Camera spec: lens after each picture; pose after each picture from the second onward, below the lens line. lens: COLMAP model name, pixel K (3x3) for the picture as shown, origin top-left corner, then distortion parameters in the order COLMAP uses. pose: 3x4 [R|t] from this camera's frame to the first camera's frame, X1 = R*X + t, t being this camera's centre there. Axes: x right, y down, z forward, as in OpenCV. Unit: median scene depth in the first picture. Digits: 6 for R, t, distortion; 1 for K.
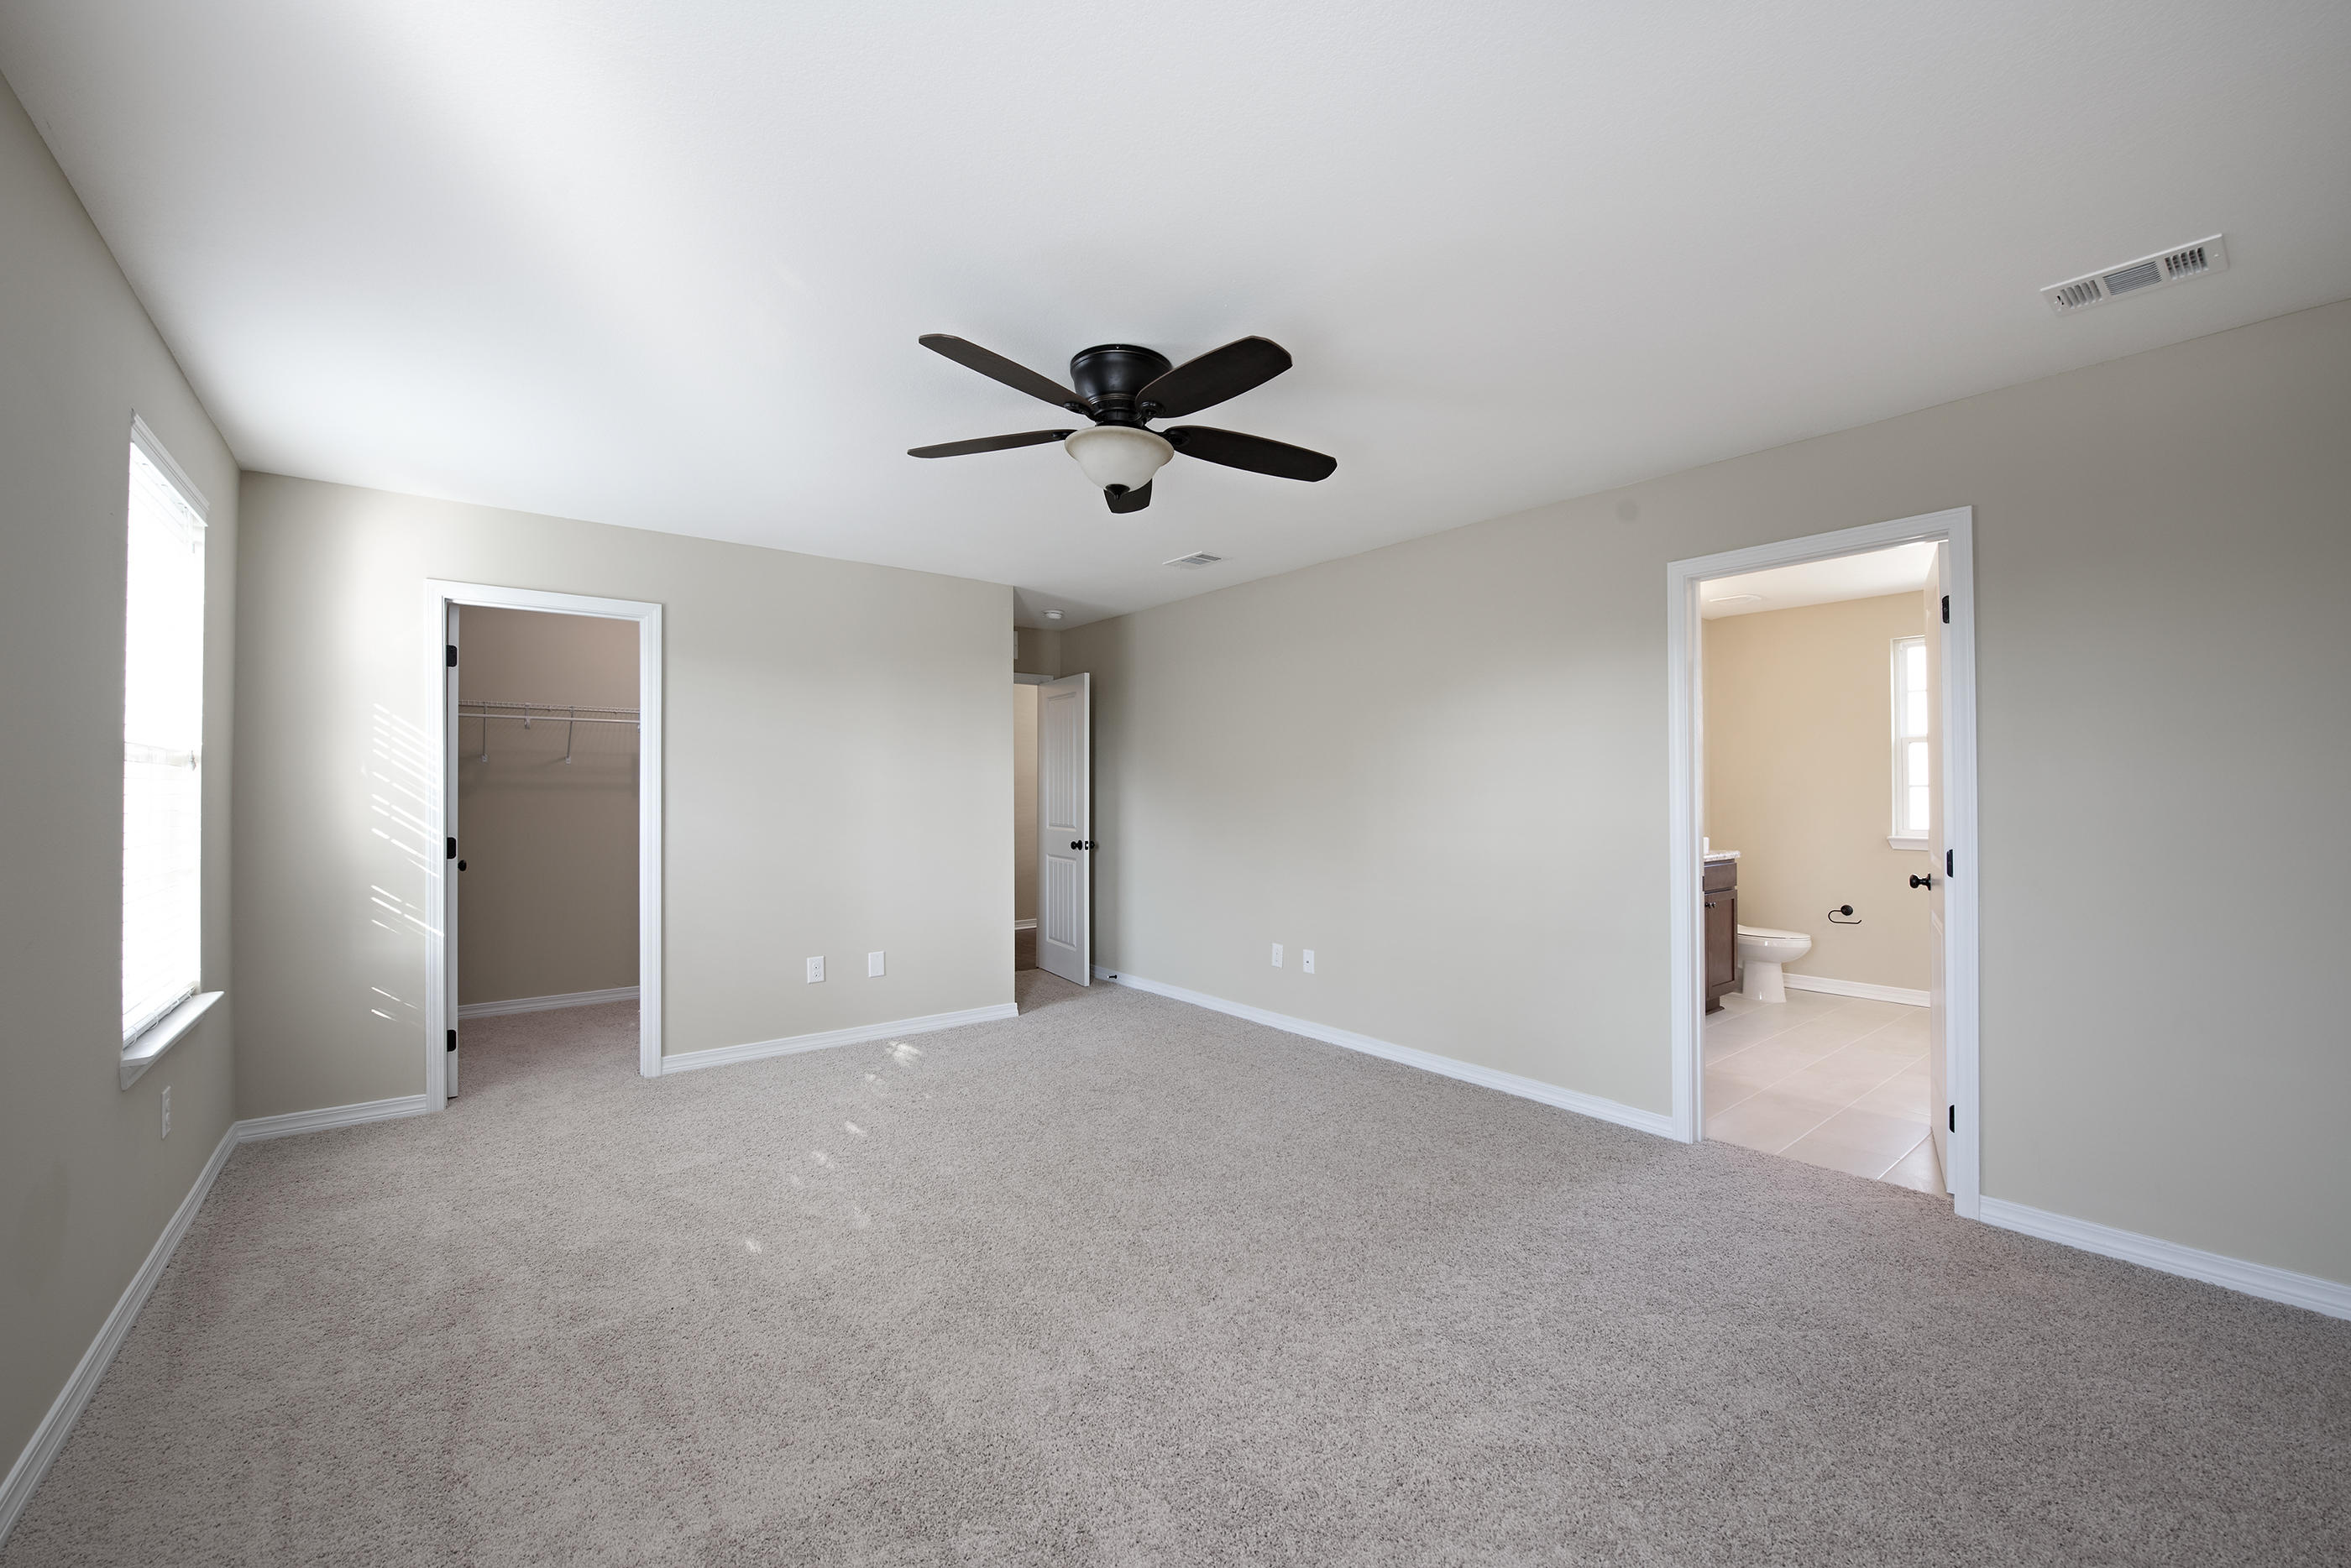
lens RADIAL K [[930.5, 0, 1251.5], [0, 930.5, 770.7], [0, 0, 1]] dist [-0.026455, -0.000127]
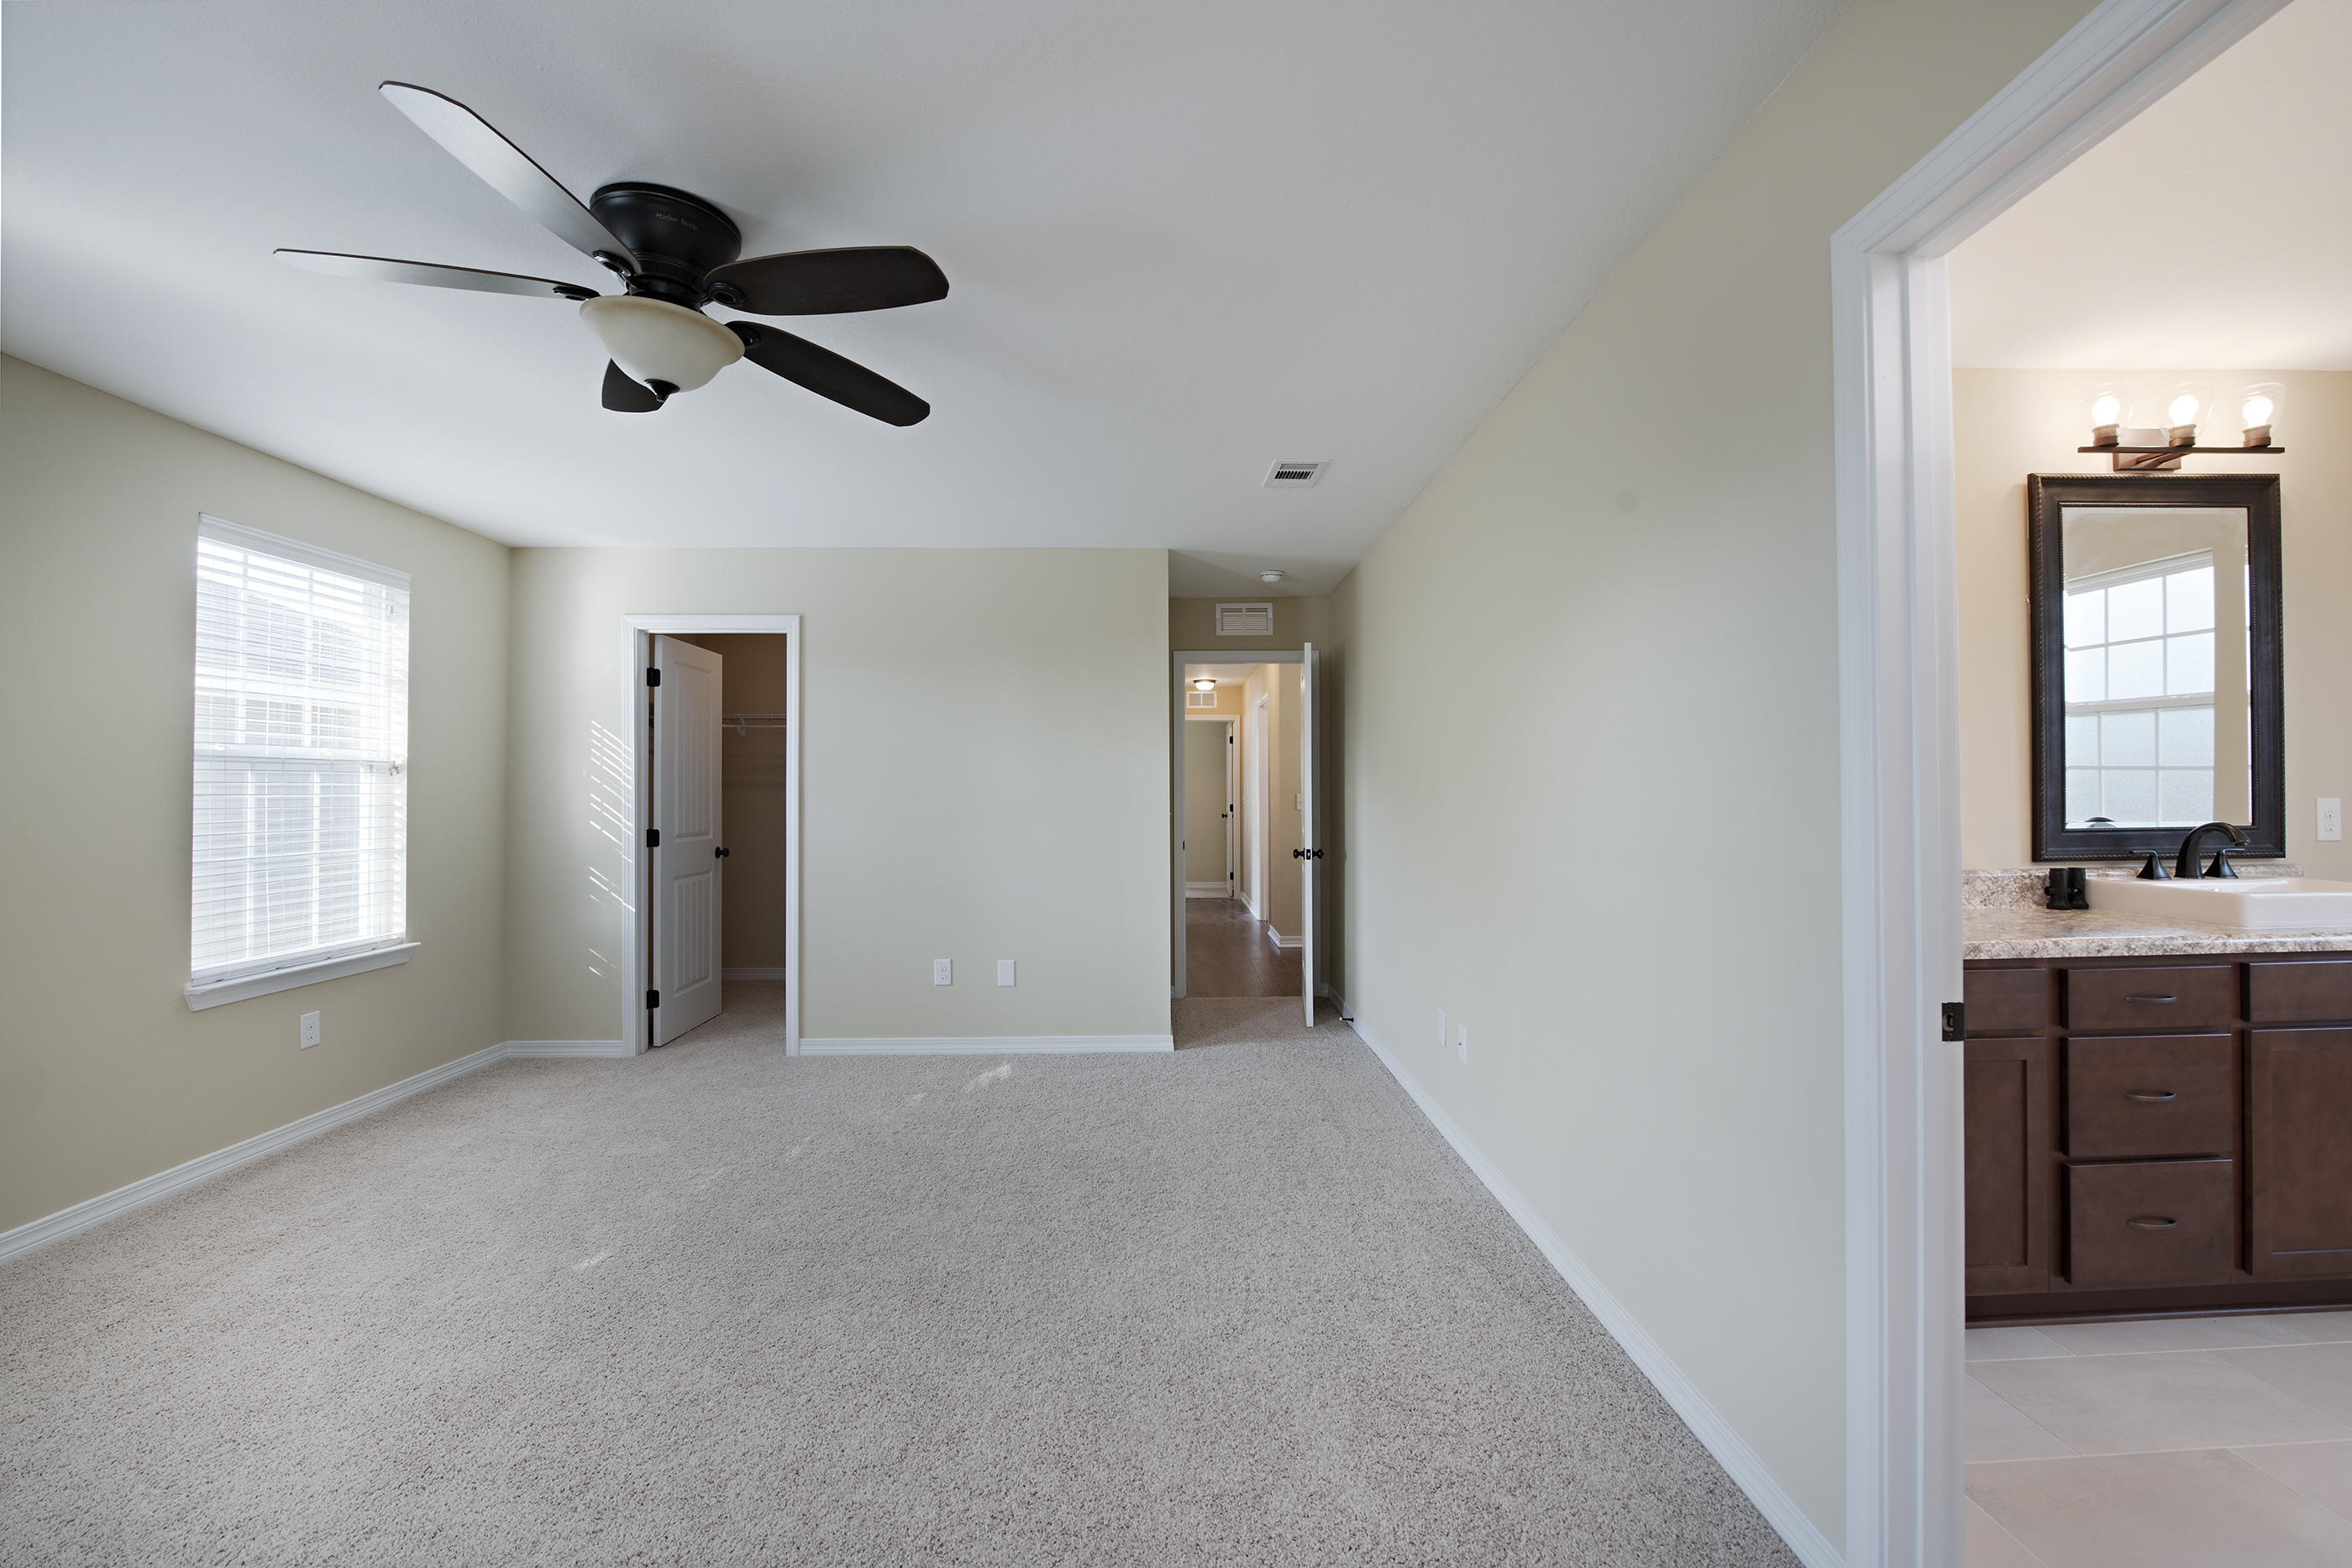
lens RADIAL K [[963.5, 0, 1225.1], [0, 963.5, 764.5], [0, 0, 1]] dist [-0.018937, -0.000362]
pose [[0.781356, -0.018593, -0.623808, 0.444533], [0.017604, 0.999815, -0.007750, 0.010516], [0.623837, -0.004926, 0.781539, 0.438931]]
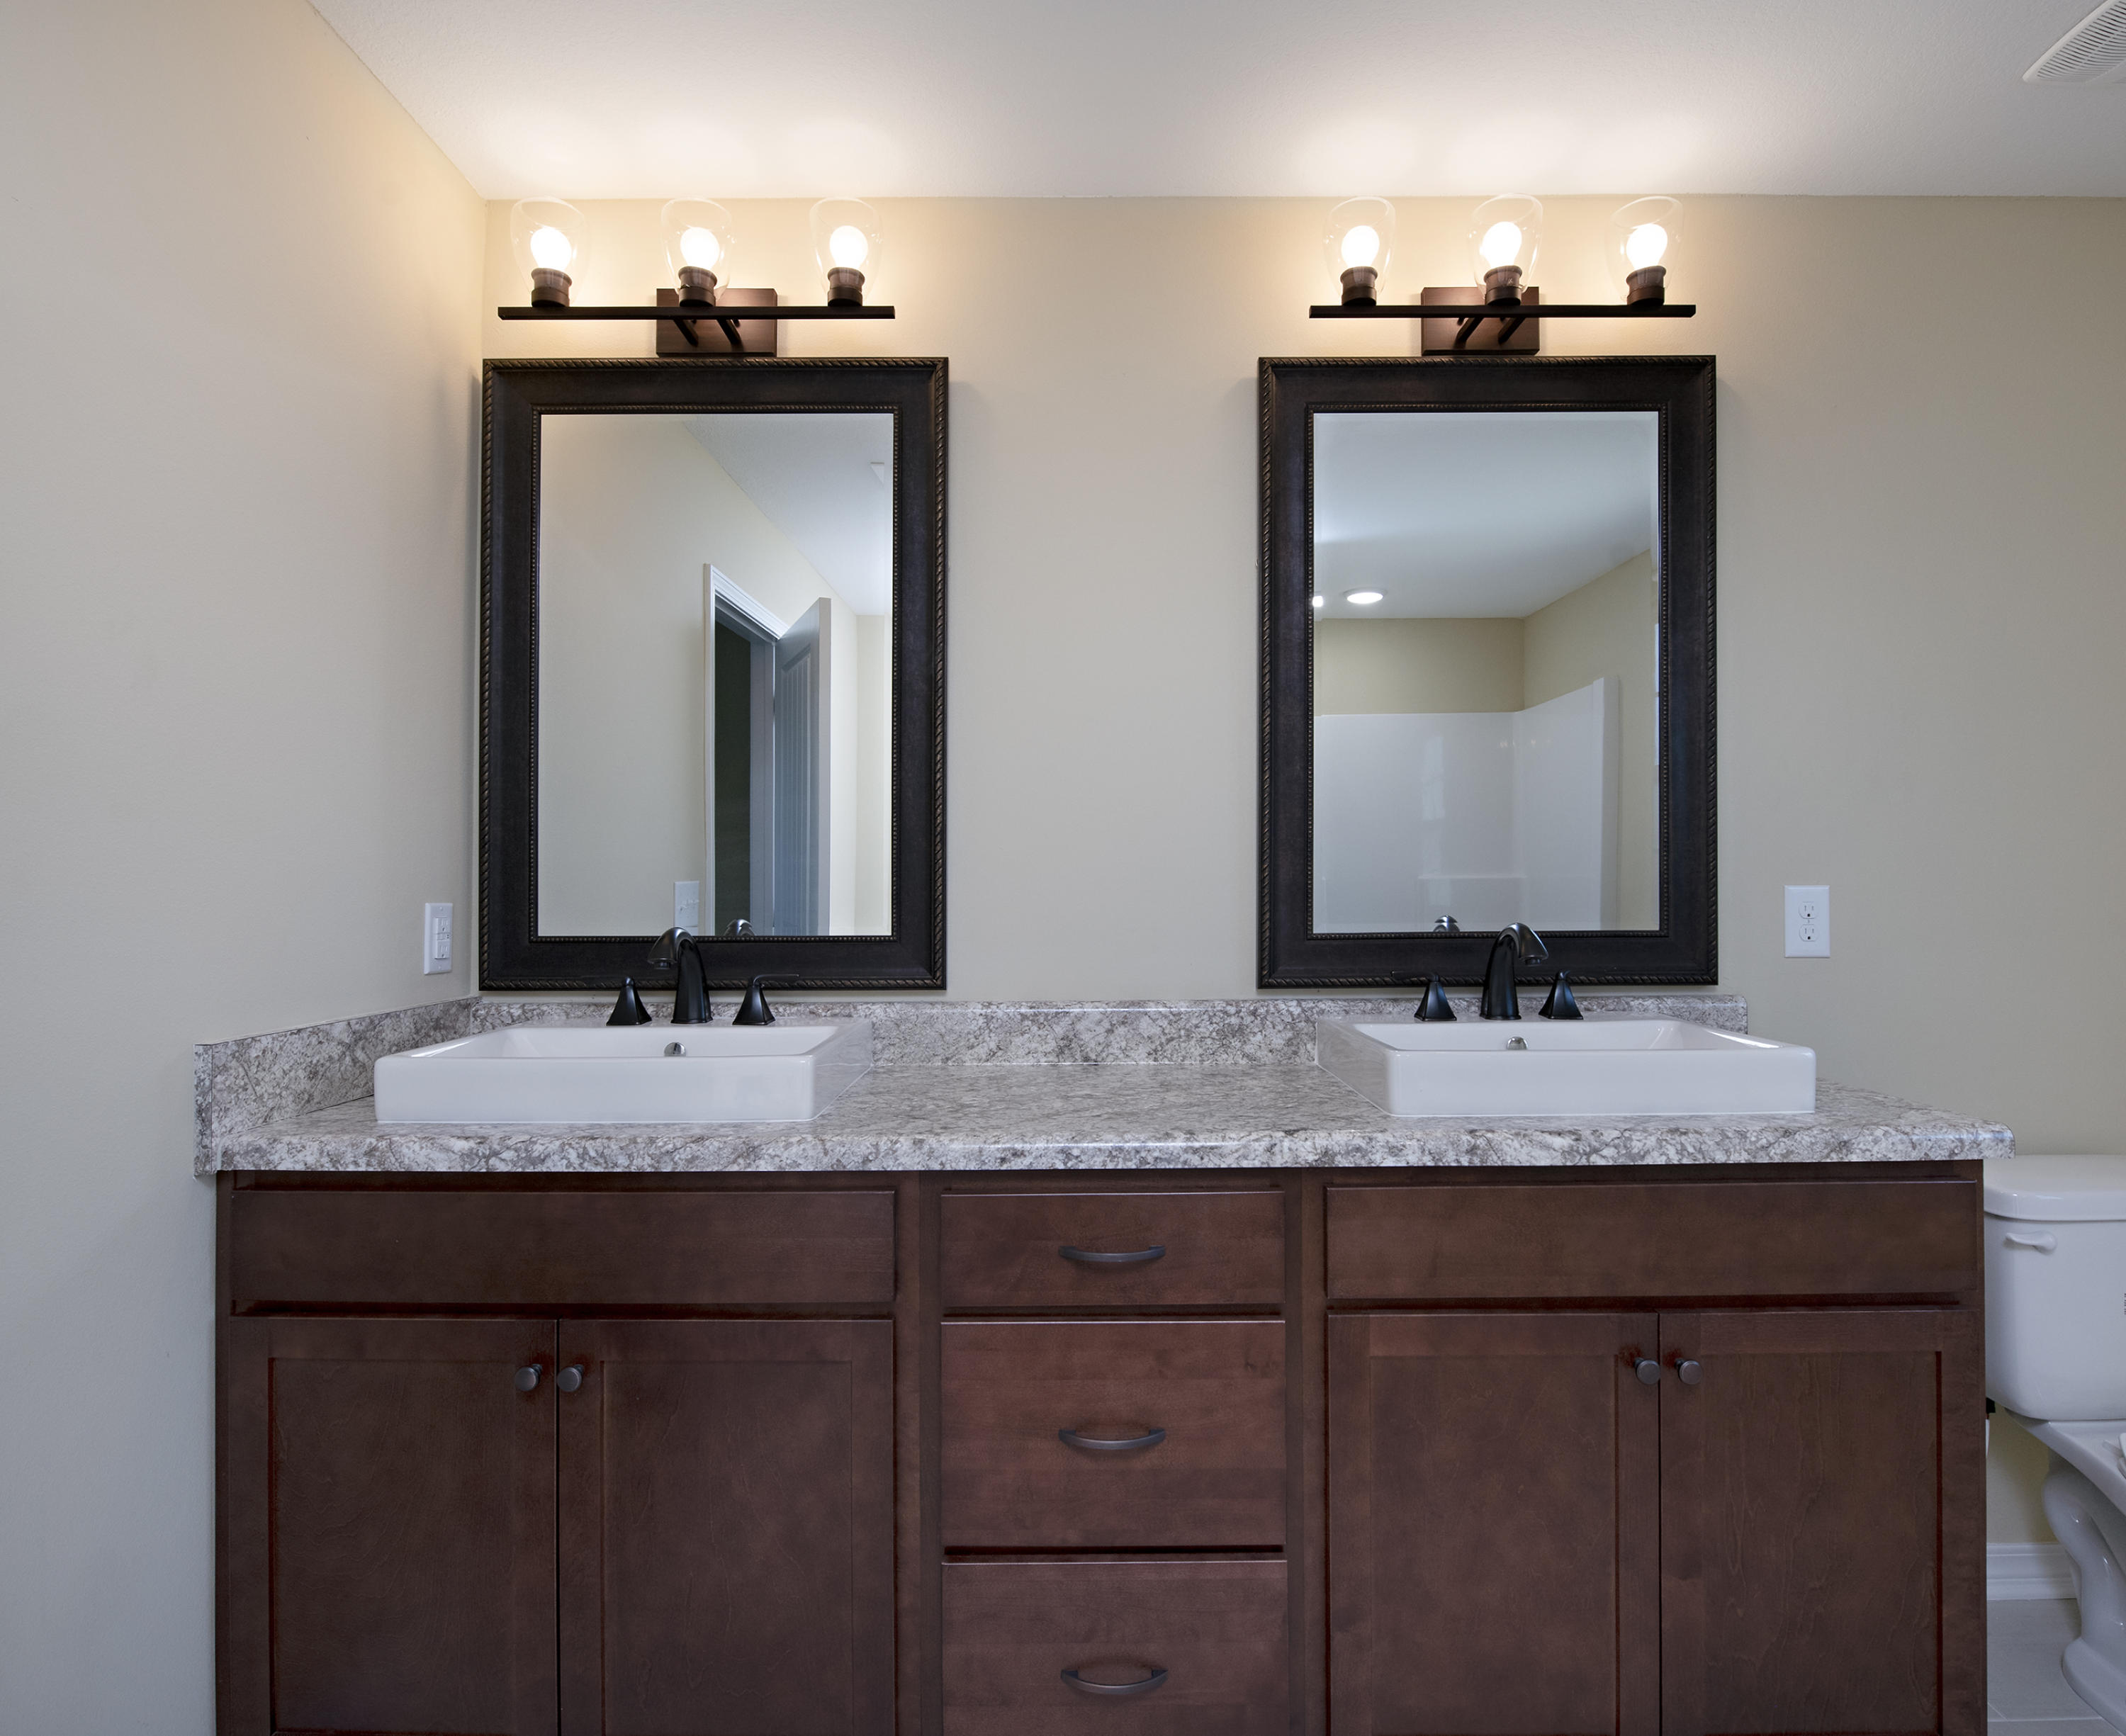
lens RADIAL K [[1082.8, 0, 1100.6], [0, 1082.8, 841.4], [0, 0, 1]] dist [-0.019560, 0.000935]
pose [[0.750118, -0.032553, -0.660502, 0.715426], [0.017379, 0.999413, -0.029520, 0.032384], [0.661075, 0.010665, 0.750244, 0.900418]]
